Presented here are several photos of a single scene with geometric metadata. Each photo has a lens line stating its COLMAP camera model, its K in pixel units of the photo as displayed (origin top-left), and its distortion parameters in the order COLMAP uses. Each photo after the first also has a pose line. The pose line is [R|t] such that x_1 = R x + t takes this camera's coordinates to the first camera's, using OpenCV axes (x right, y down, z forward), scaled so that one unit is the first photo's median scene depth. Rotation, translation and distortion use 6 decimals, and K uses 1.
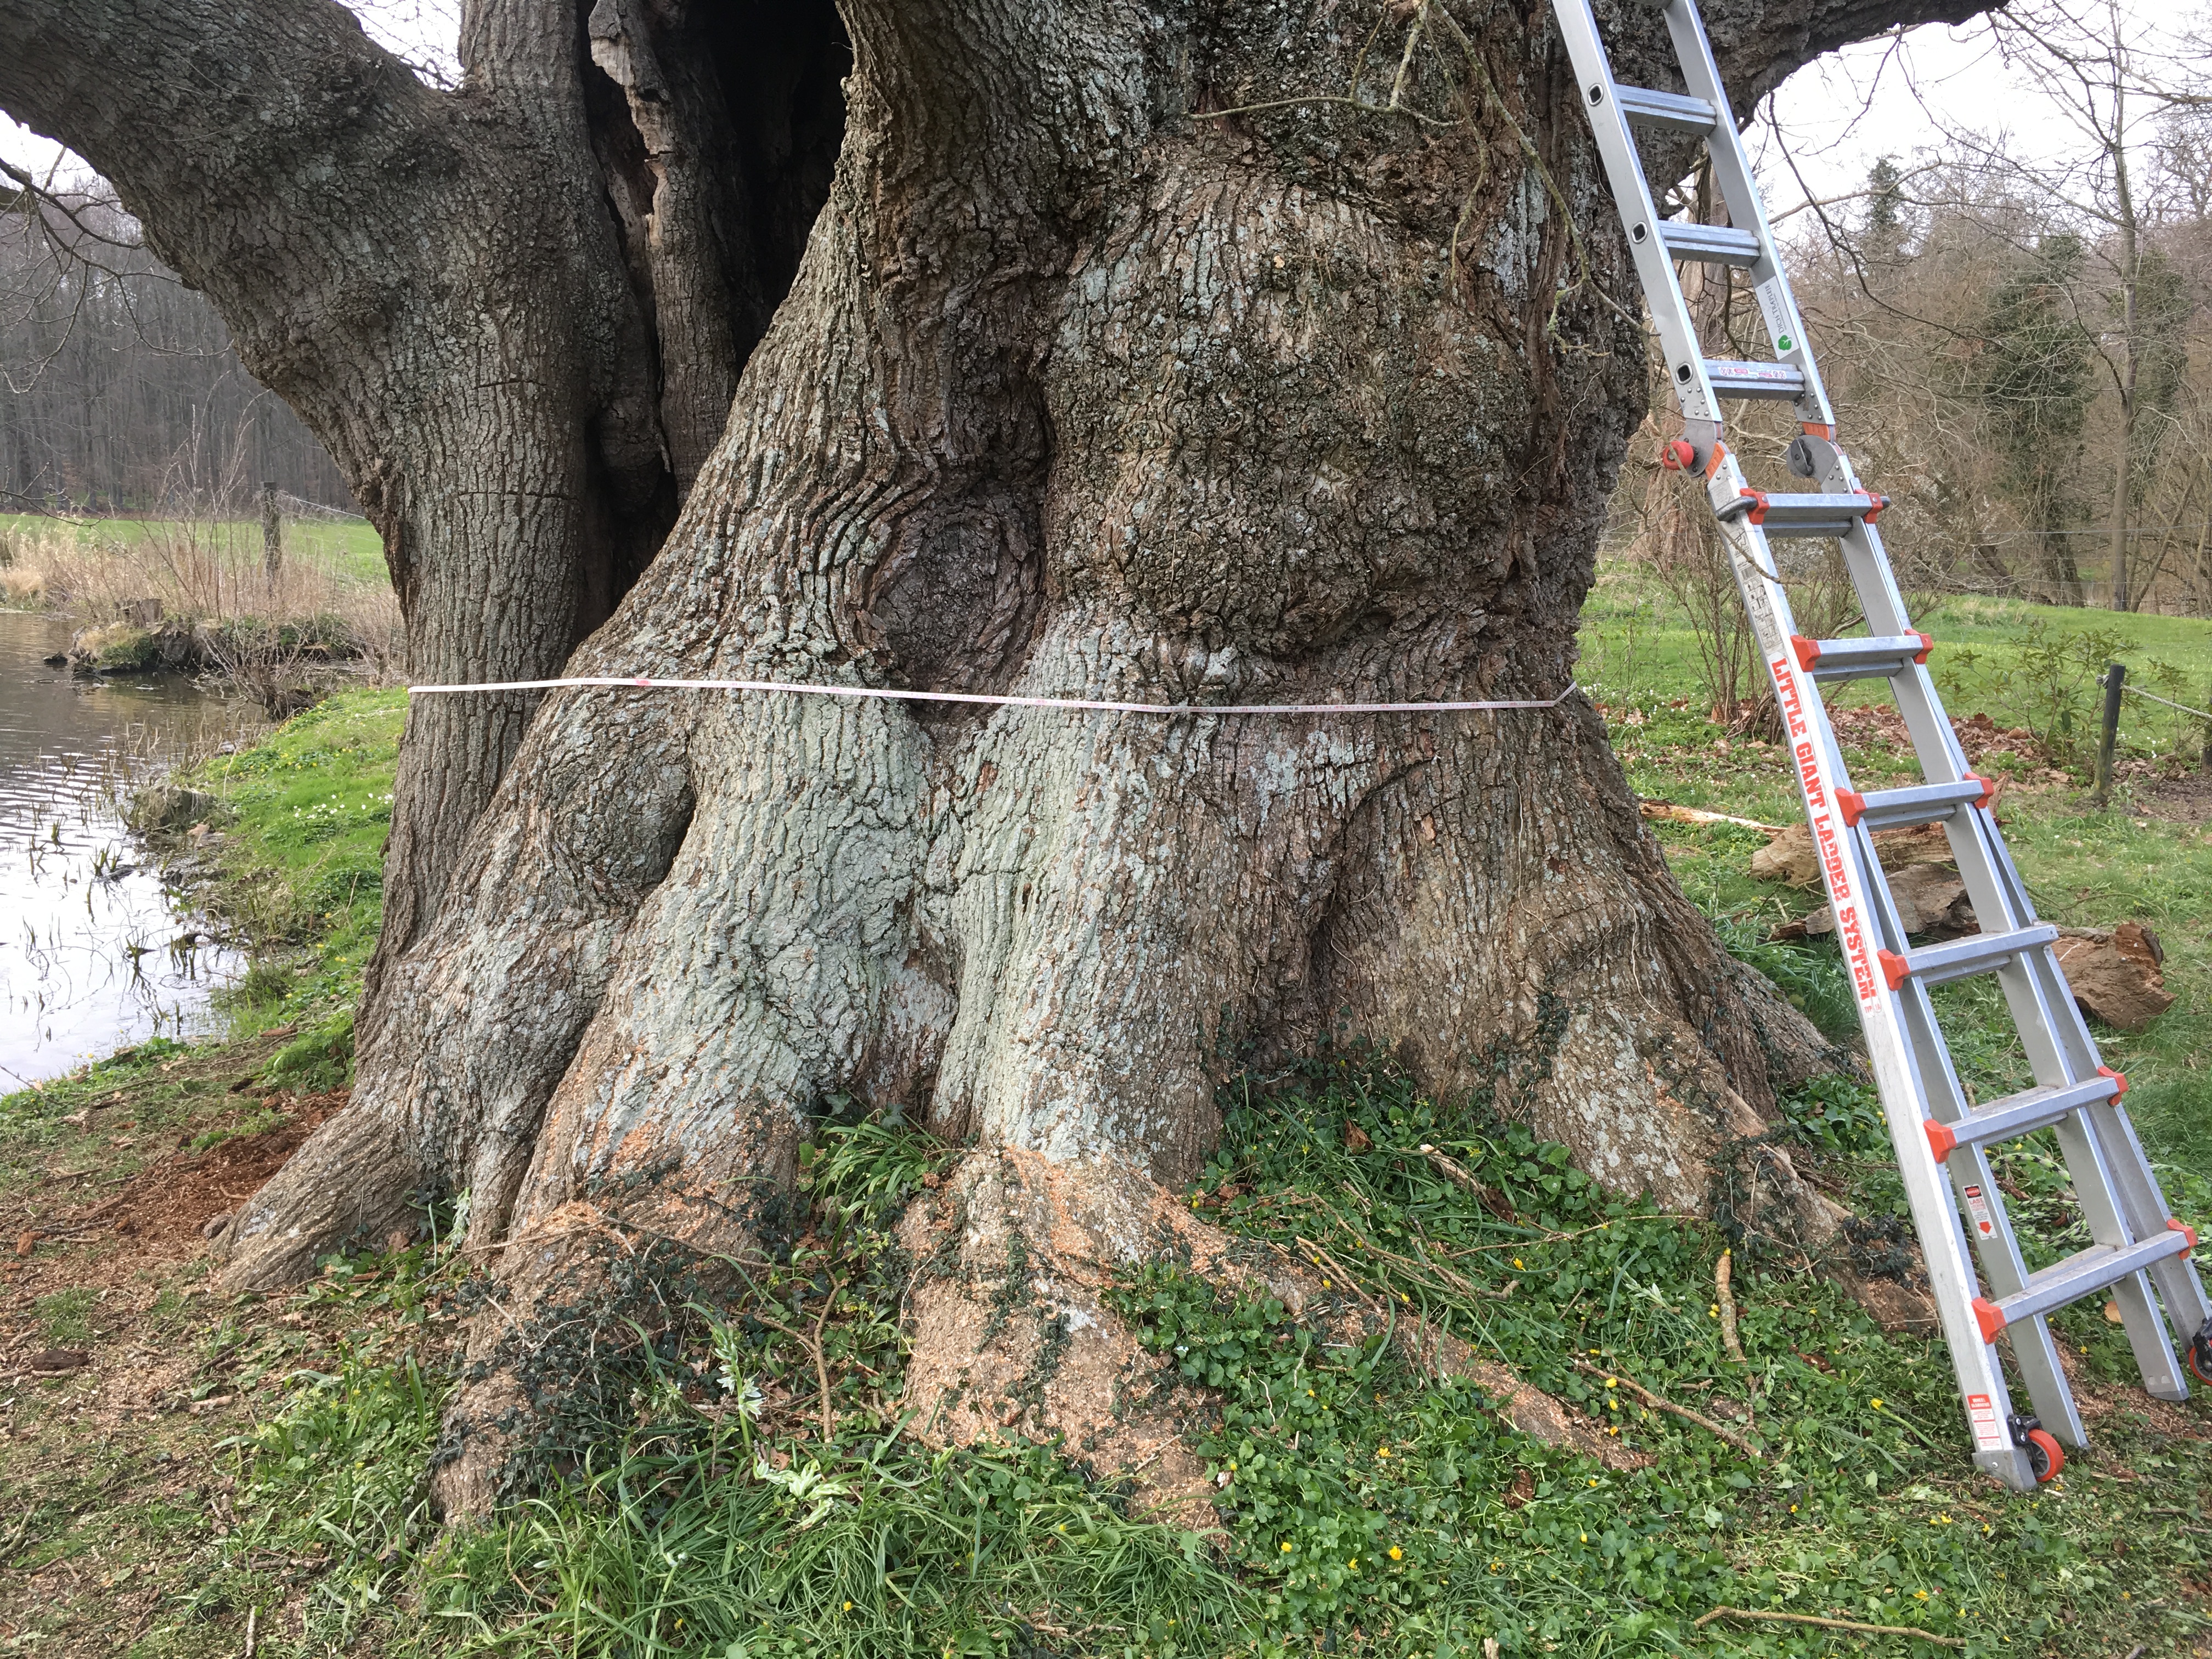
lens RADIAL K [[1890.7, 0, 1106.0], [0, 1890.7, 829.5], [0, 0, 1]] dist [0.065345, -0.098294]
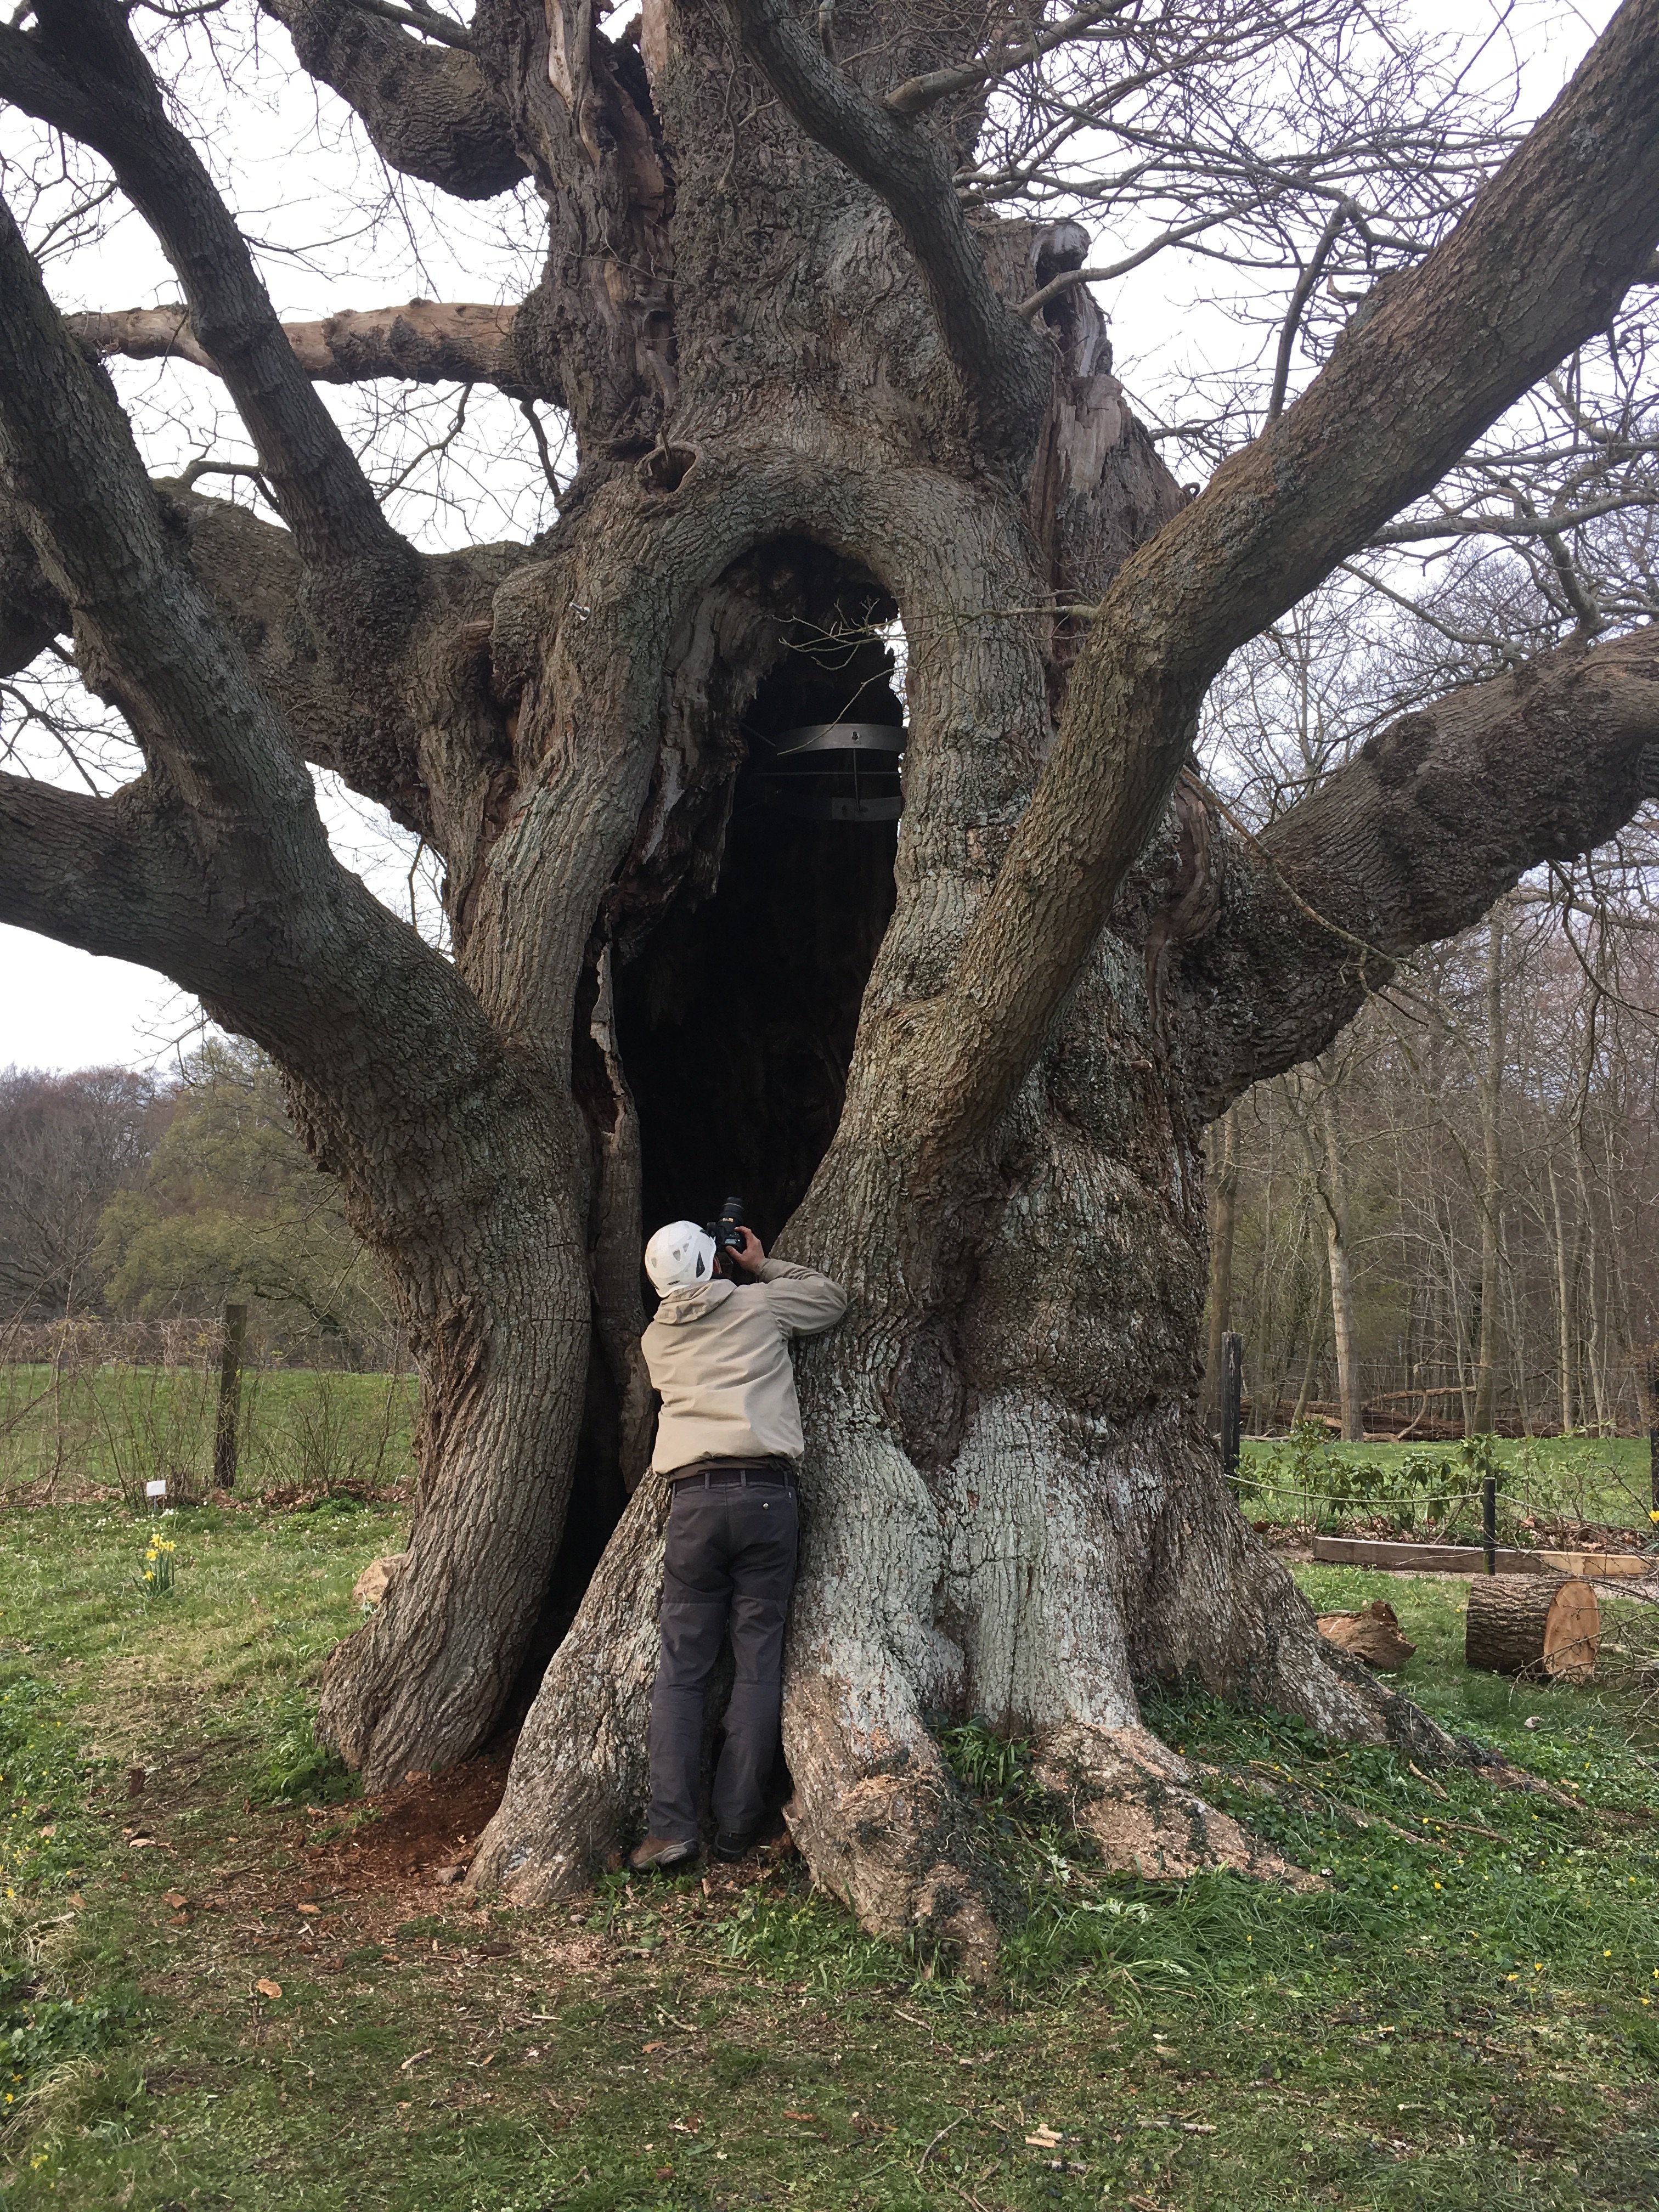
lens RADIAL K [[1890.7, 0, 831.2], [0, 1890.7, 1079.8], [0, 0, 1]] dist [0.065345, -0.098294]
pose [[0.898038, 0.066249, 0.434900, -0.887819], [0.064541, 0.958057, -0.279216, 0.070932], [-0.435157, 0.278815, 0.856096, -0.415385]]
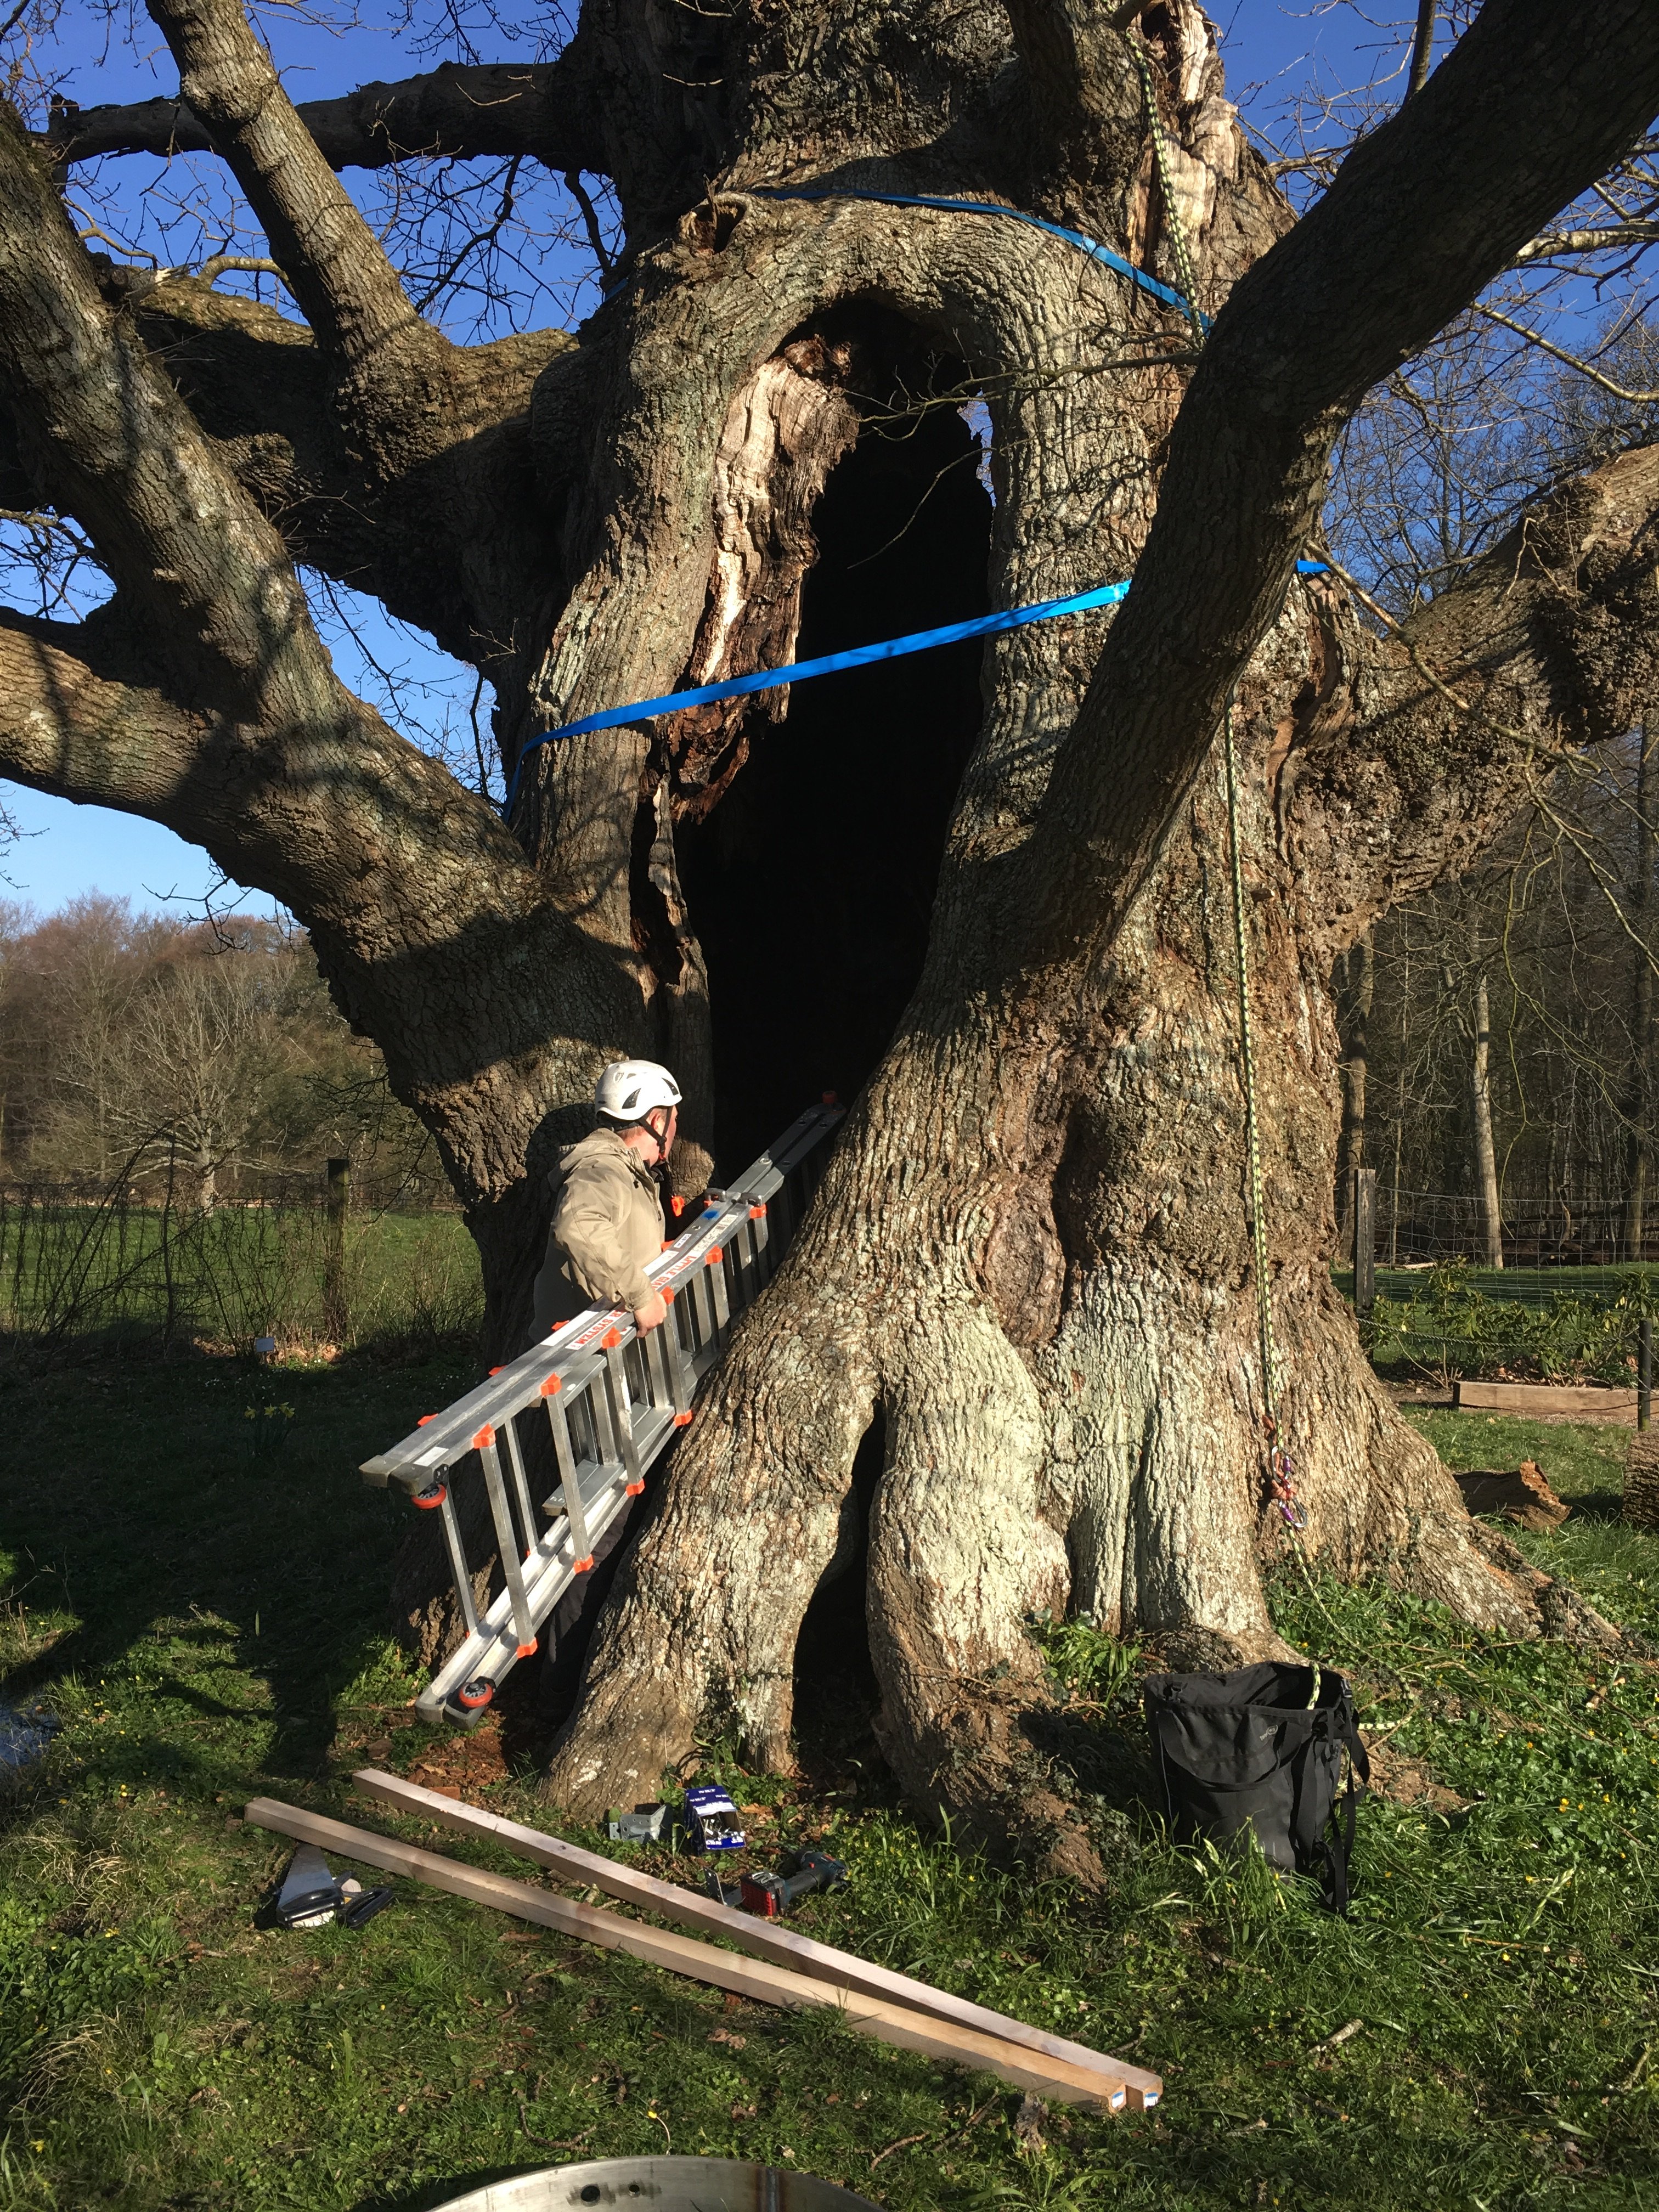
lens RADIAL K [[1890.7, 0, 831.2], [0, 1890.7, 1079.8], [0, 0, 1]] dist [0.065345, -0.098294]
pose [[0.924520, 0.007216, 0.381066, -0.791913], [0.073926, 0.977438, -0.197863, 0.019889], [-0.373896, 0.211099, 0.903127, -0.289505]]
